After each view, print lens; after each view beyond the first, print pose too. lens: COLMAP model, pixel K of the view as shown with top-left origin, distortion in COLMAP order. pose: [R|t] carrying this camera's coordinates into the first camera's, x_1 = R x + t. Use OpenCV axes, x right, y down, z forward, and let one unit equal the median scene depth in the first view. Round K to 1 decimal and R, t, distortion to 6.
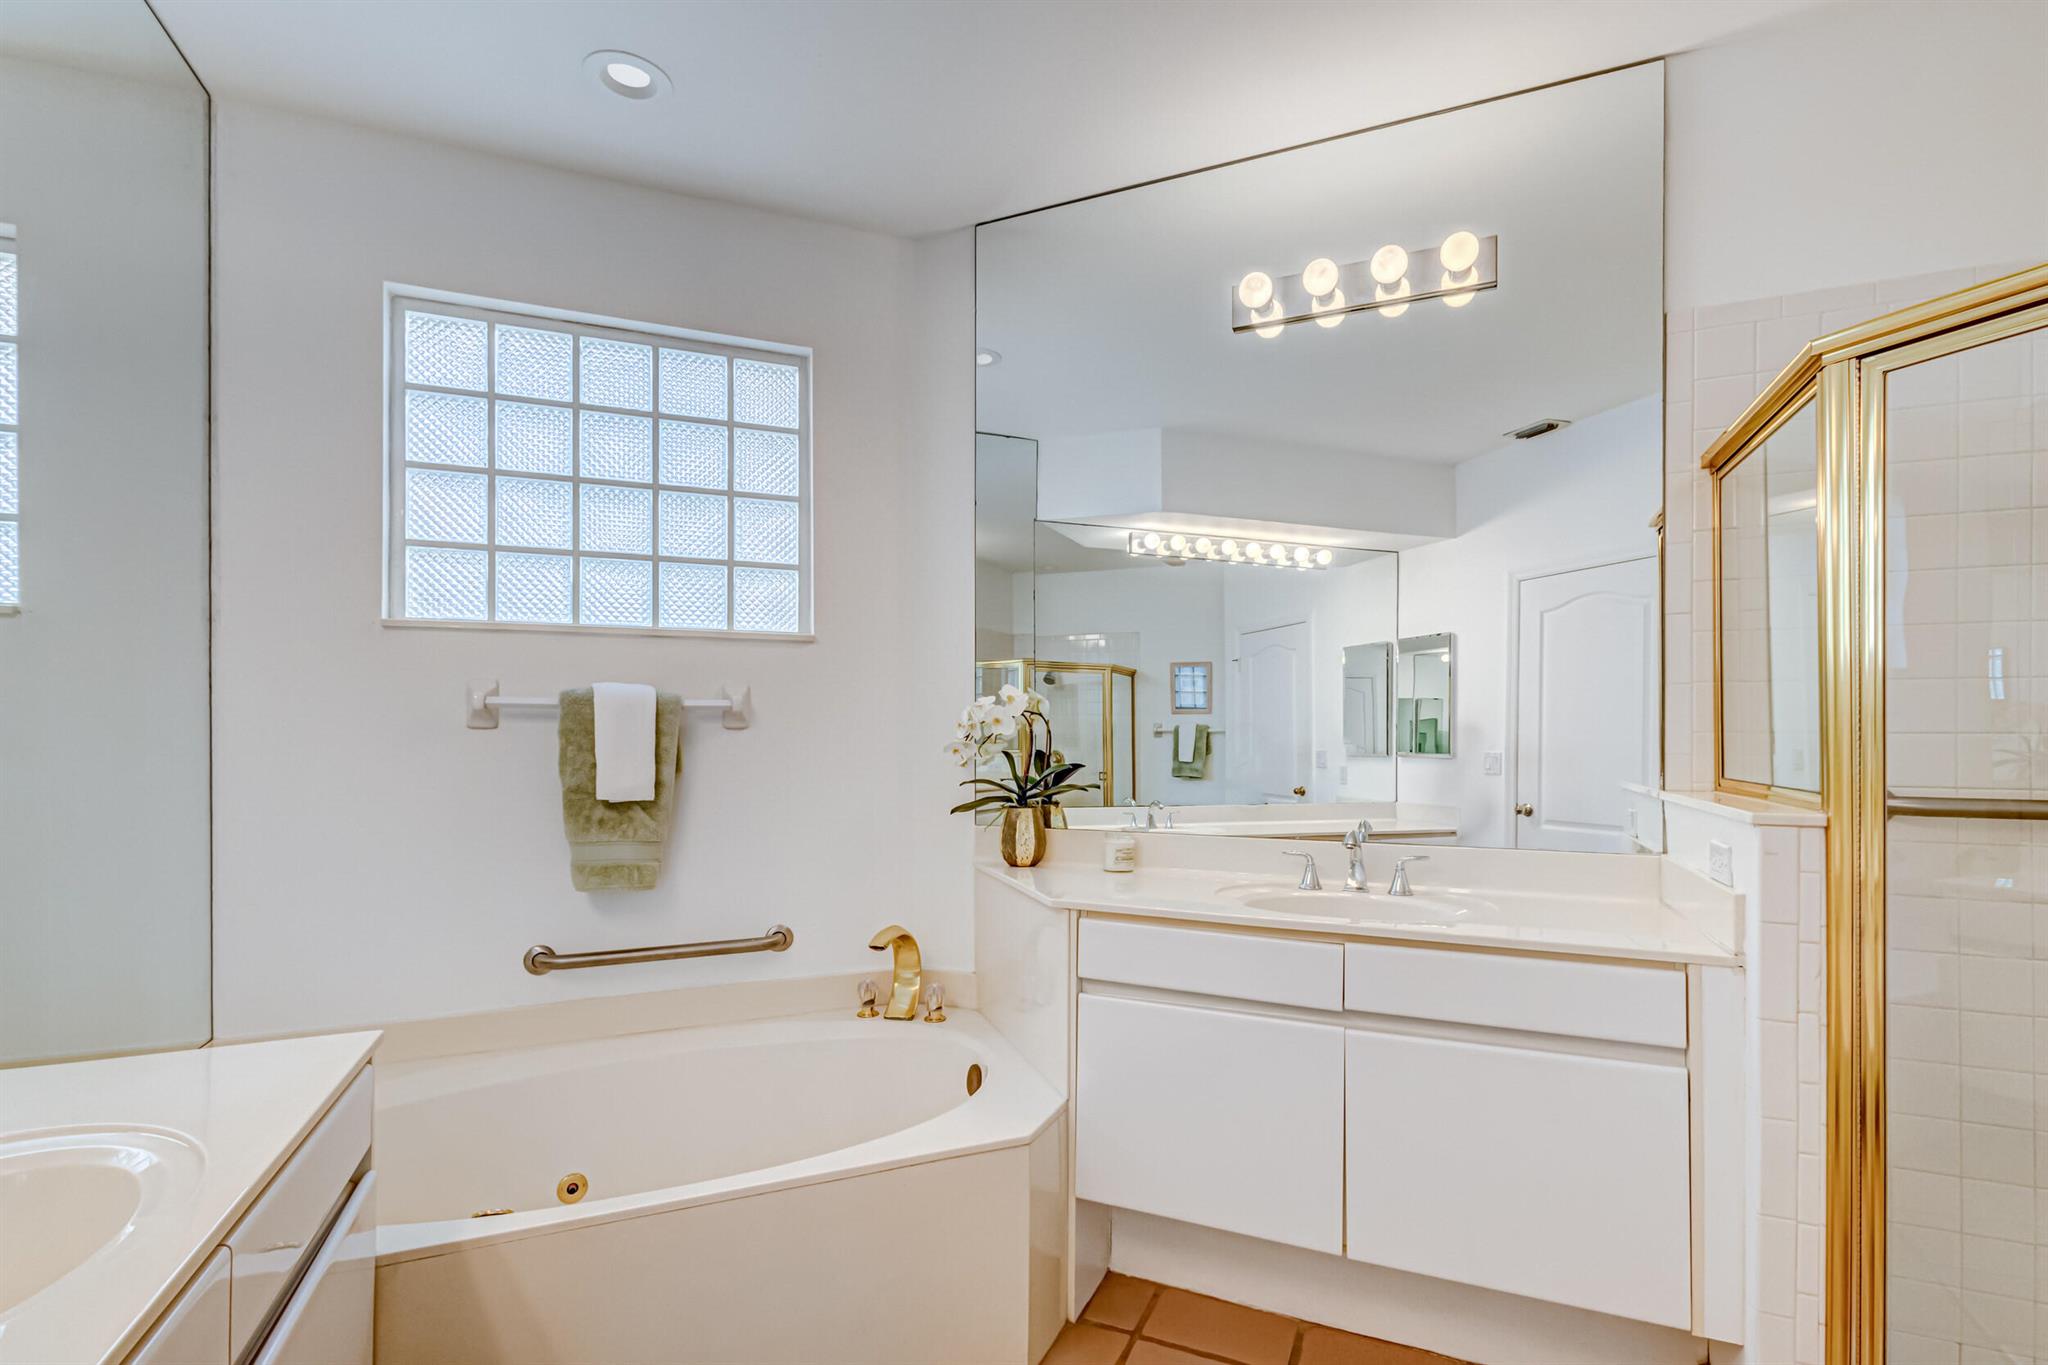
lens RADIAL K [[962.5, 0, 1001.1], [0, 962.5, 718.5], [0, 0, 1]] dist [0.009411, -0.000660]
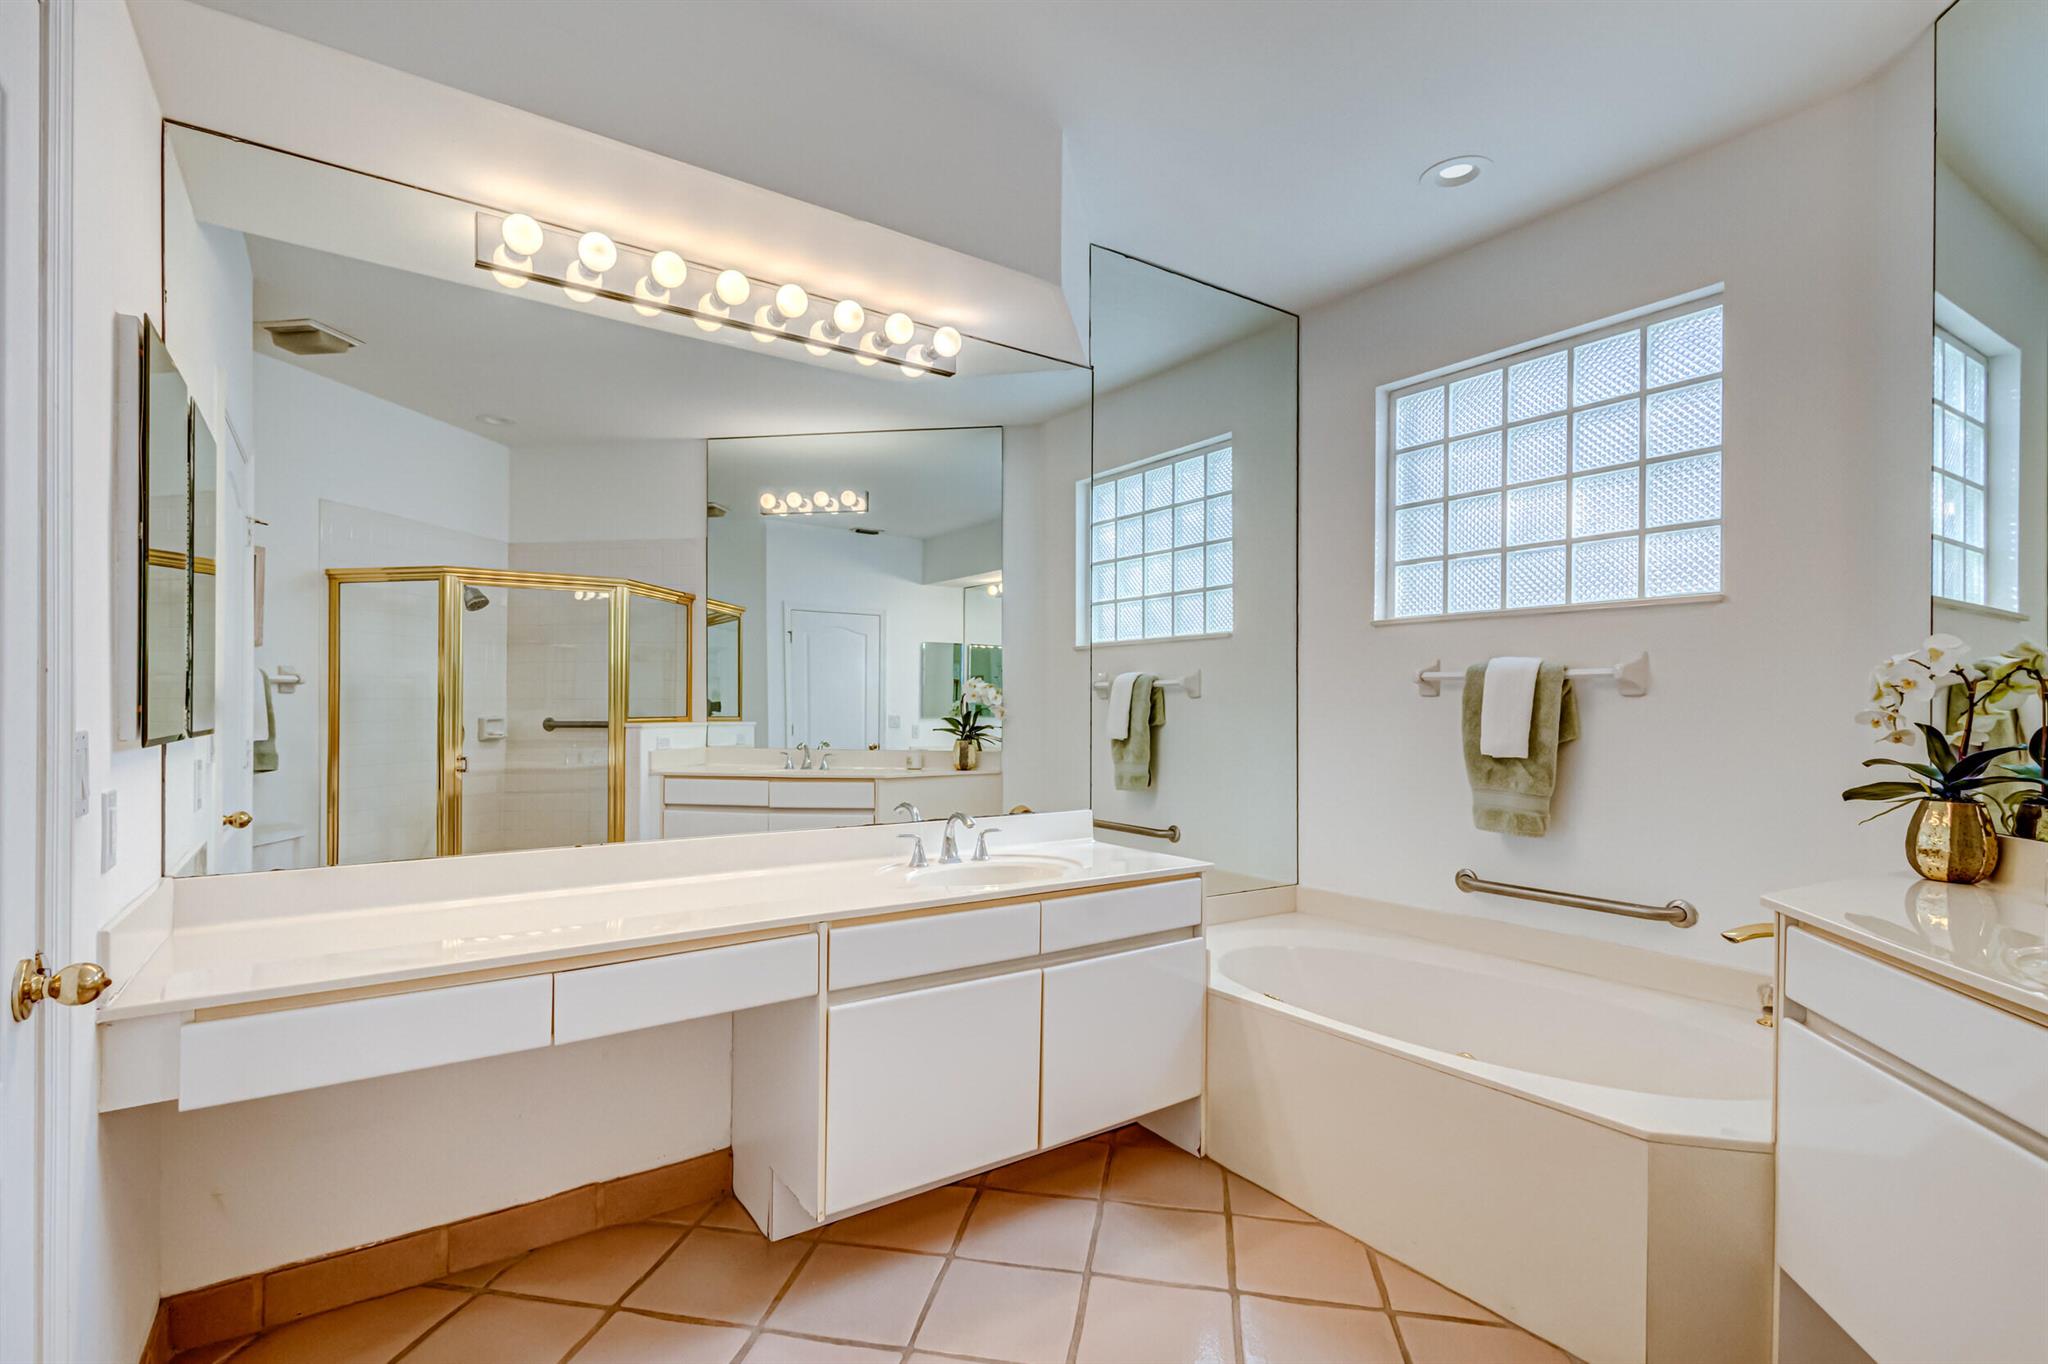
lens RADIAL K [[962.5, 0, 1039.2], [0, 962.5, 697.5], [0, 0, 1]] dist [0.009411, -0.000660]
pose [[0.226180, -0.004833, -0.974073, 0.628474], [0.004570, 0.999982, -0.003900, 0.014539], [0.974075, -0.003569, 0.226198, 0.177603]]
